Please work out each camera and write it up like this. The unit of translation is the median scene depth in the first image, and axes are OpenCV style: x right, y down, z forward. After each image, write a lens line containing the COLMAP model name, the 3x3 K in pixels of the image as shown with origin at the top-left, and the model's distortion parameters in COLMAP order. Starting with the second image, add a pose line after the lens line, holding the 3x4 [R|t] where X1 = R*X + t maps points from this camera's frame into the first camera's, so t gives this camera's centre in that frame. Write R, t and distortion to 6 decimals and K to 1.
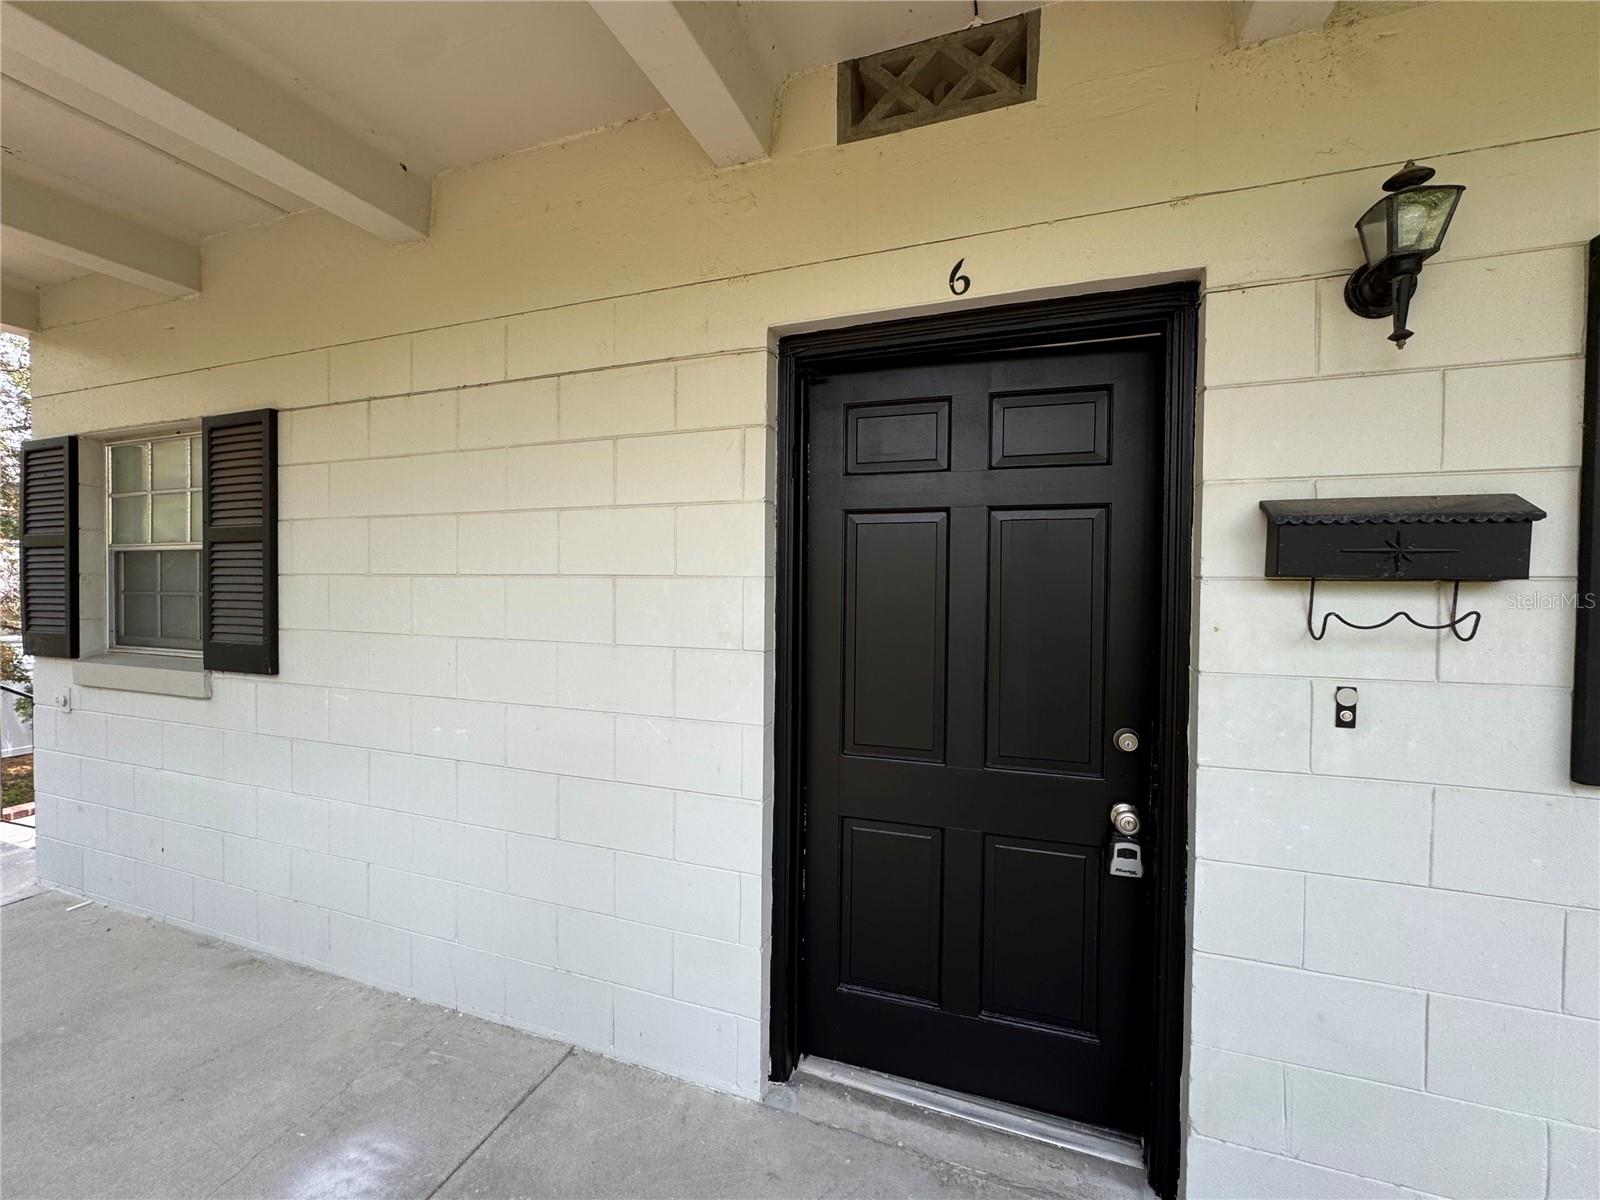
lens RADIAL K [[640.3, 0, 802.5], [0, 640.3, 598.5], [0, 0, 1]] dist [-0.004519, 0.000657]
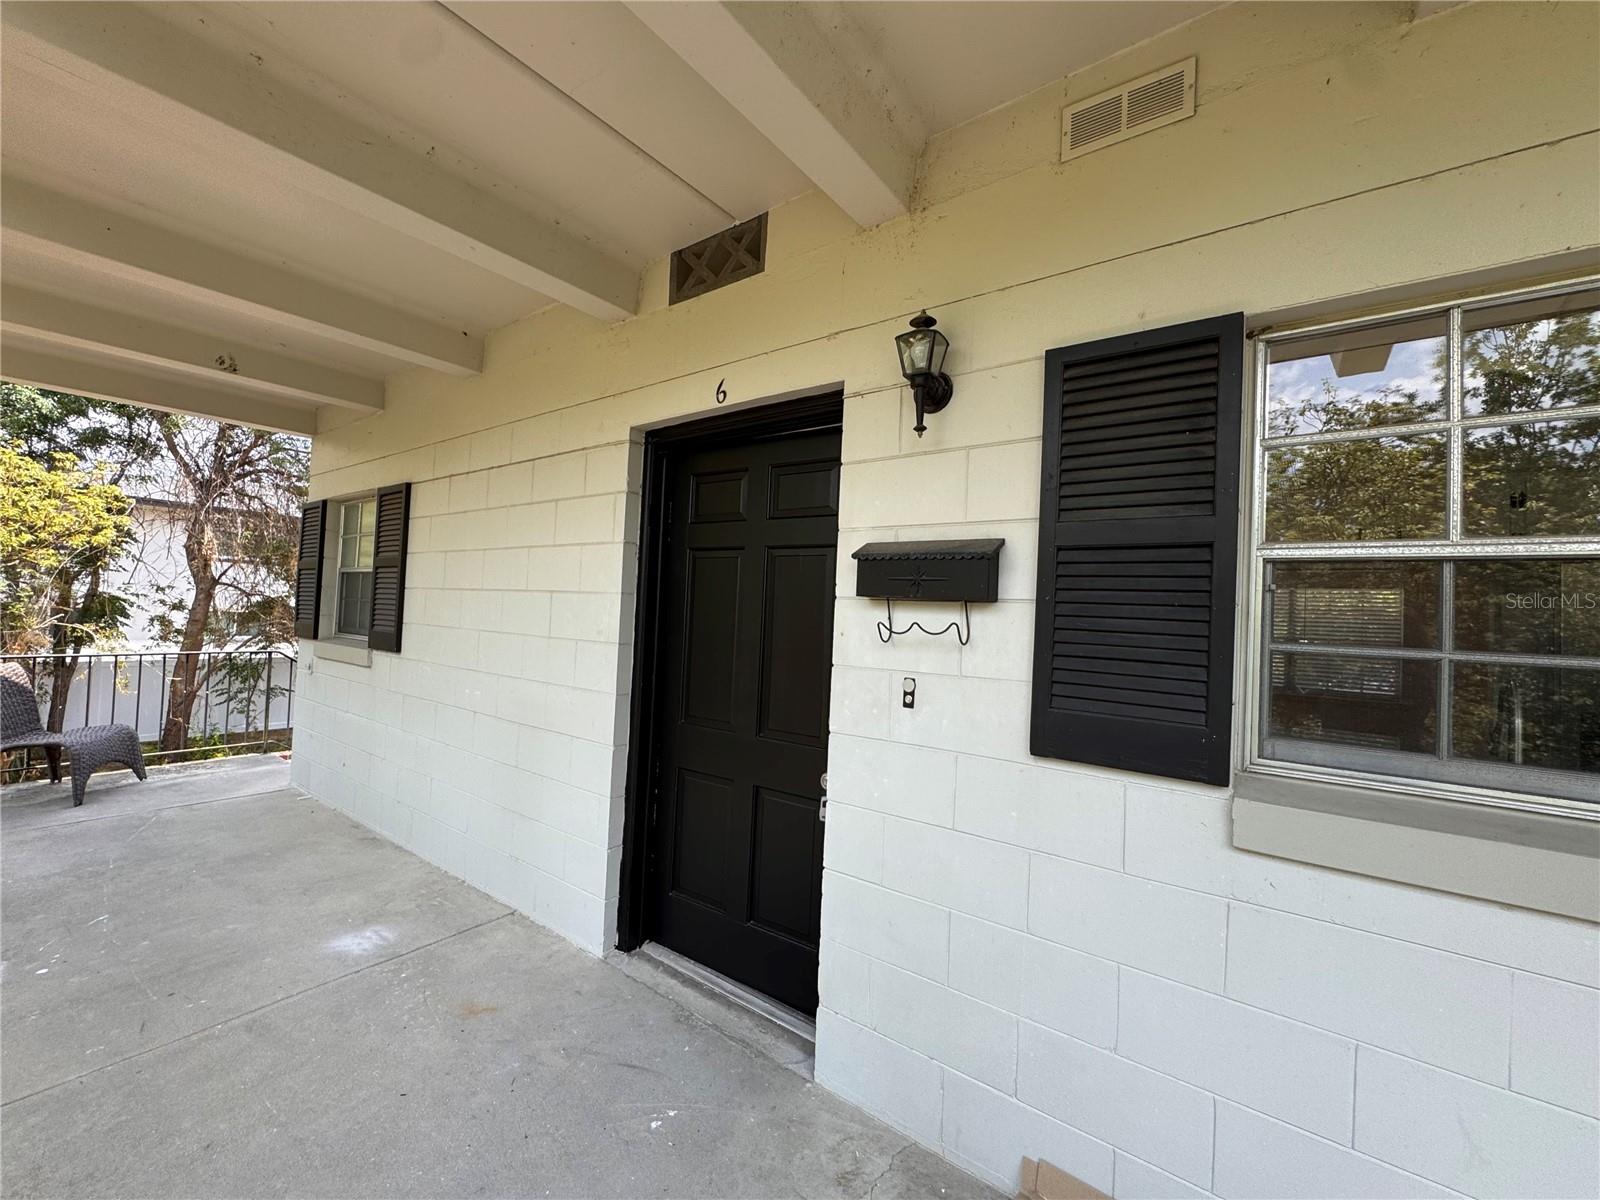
lens RADIAL K [[640.3, 0, 799.0], [0, 640.3, 593.1], [0, 0, 1]] dist [-0.004519, 0.000657]
pose [[0.957695, 0.020000, -0.287089, 0.751802], [-0.035775, 0.998118, -0.049806, 0.024814], [0.285552, 0.057969, 0.956608, -0.293709]]
